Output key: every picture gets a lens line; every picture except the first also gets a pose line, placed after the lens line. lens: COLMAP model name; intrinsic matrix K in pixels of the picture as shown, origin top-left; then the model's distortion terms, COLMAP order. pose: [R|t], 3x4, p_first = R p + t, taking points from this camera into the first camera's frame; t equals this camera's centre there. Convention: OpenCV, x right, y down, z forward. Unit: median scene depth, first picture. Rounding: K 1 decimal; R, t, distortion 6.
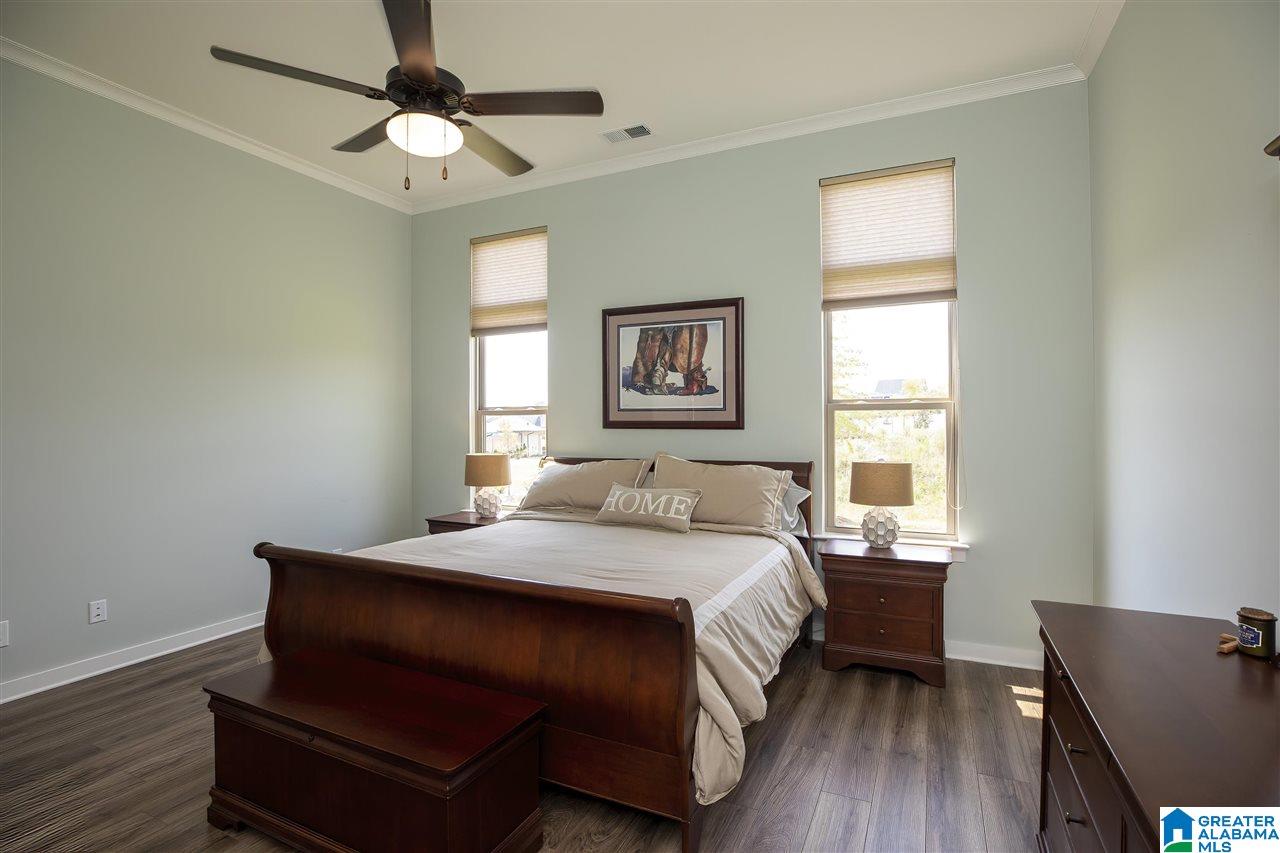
lens RADIAL K [[614.4, 0, 637.9], [0, 614.4, 420.4], [0, 0, 1]] dist [-0.014101, -0.000058]
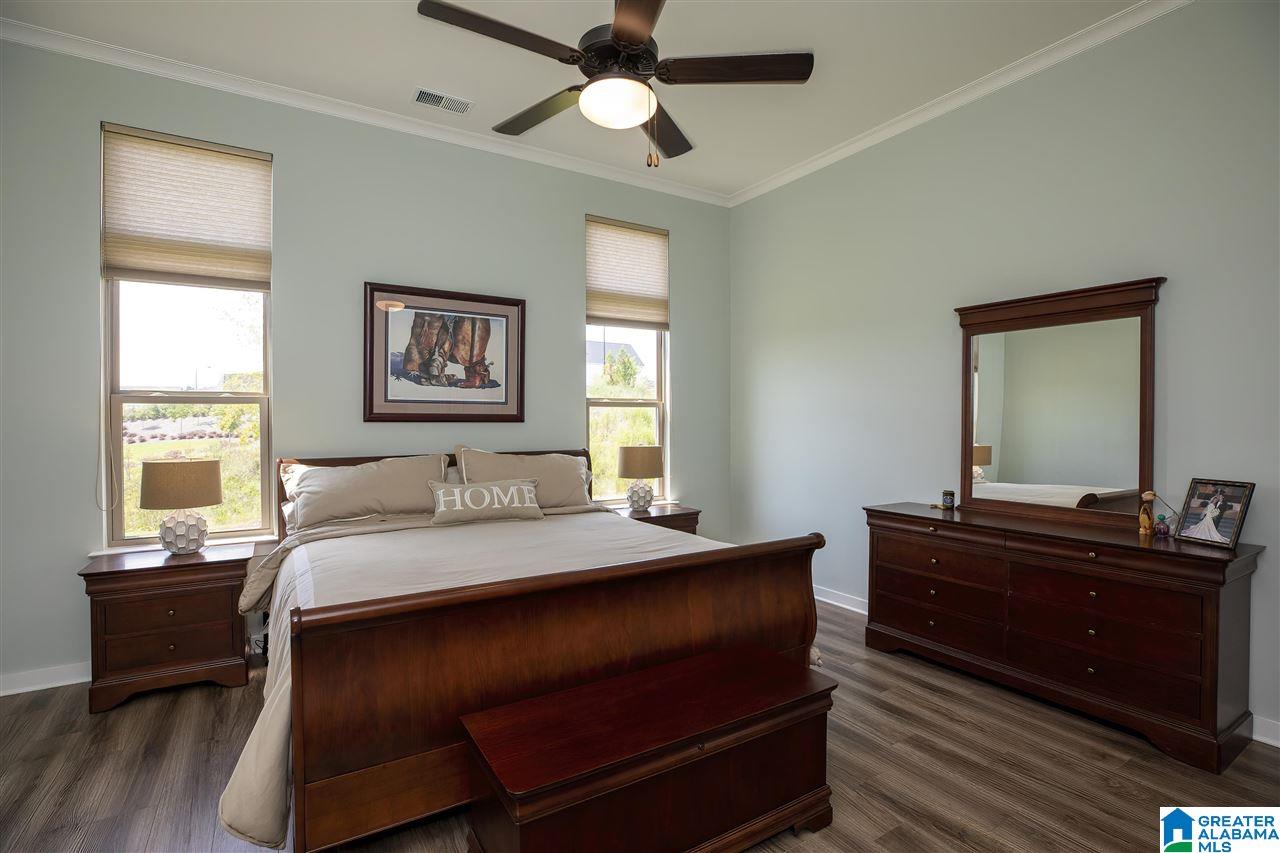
lens RADIAL K [[586.9, 0, 637.7], [0, 586.9, 423.0], [0, 0, 1]] dist [-0.000737, -0.000096]
pose [[0.554307, -0.004688, 0.832299, -0.555346], [-0.004727, 0.999950, 0.008780, 0.005957], [-0.832299, -0.008802, 0.554258, 0.248398]]
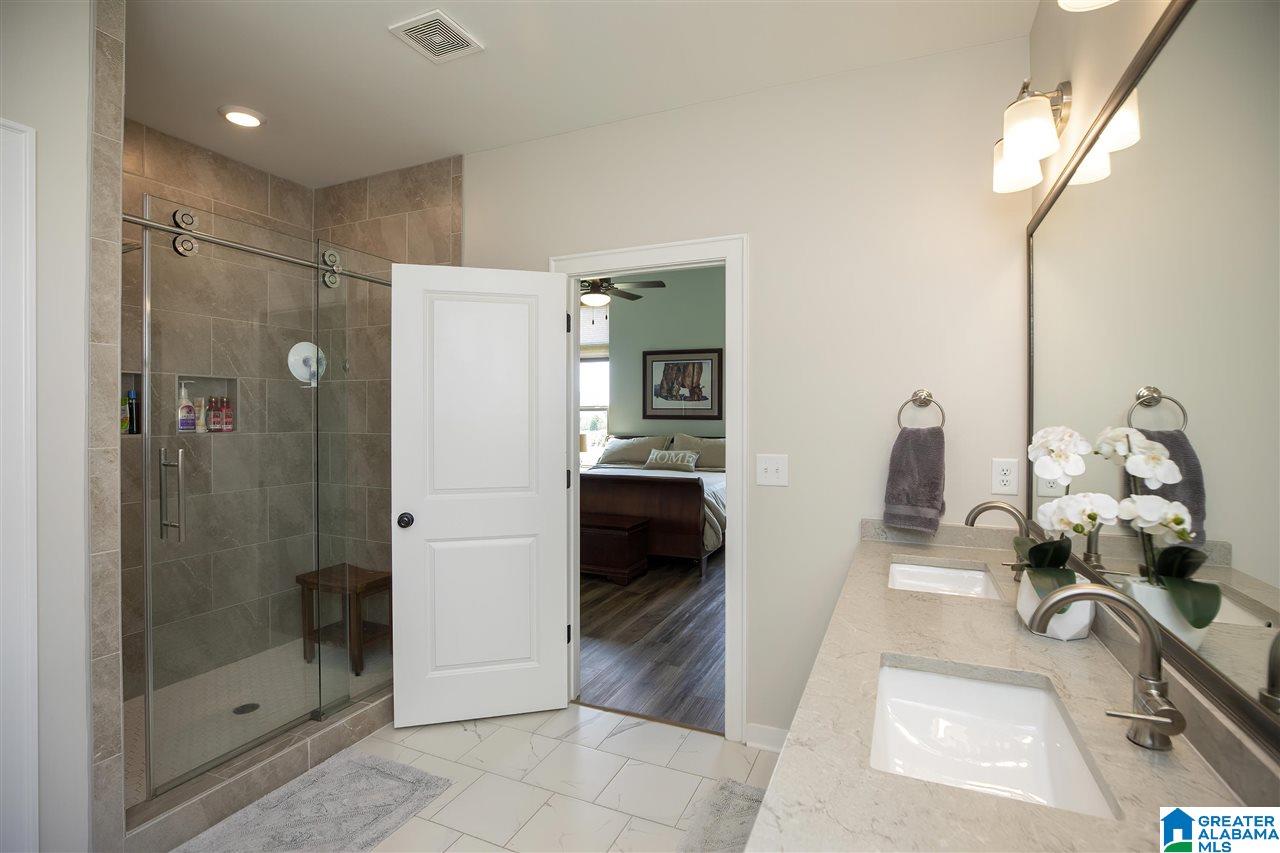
lens RADIAL K [[586.9, 0, 650.5], [0, 586.9, 421.5], [0, 0, 1]] dist [-0.000737, -0.000096]
pose [[0.998751, 0.004518, 0.049753, -0.125515], [-0.005262, 0.999876, 0.014820, -0.005199], [-0.049680, -0.015063, 0.998652, -0.722948]]
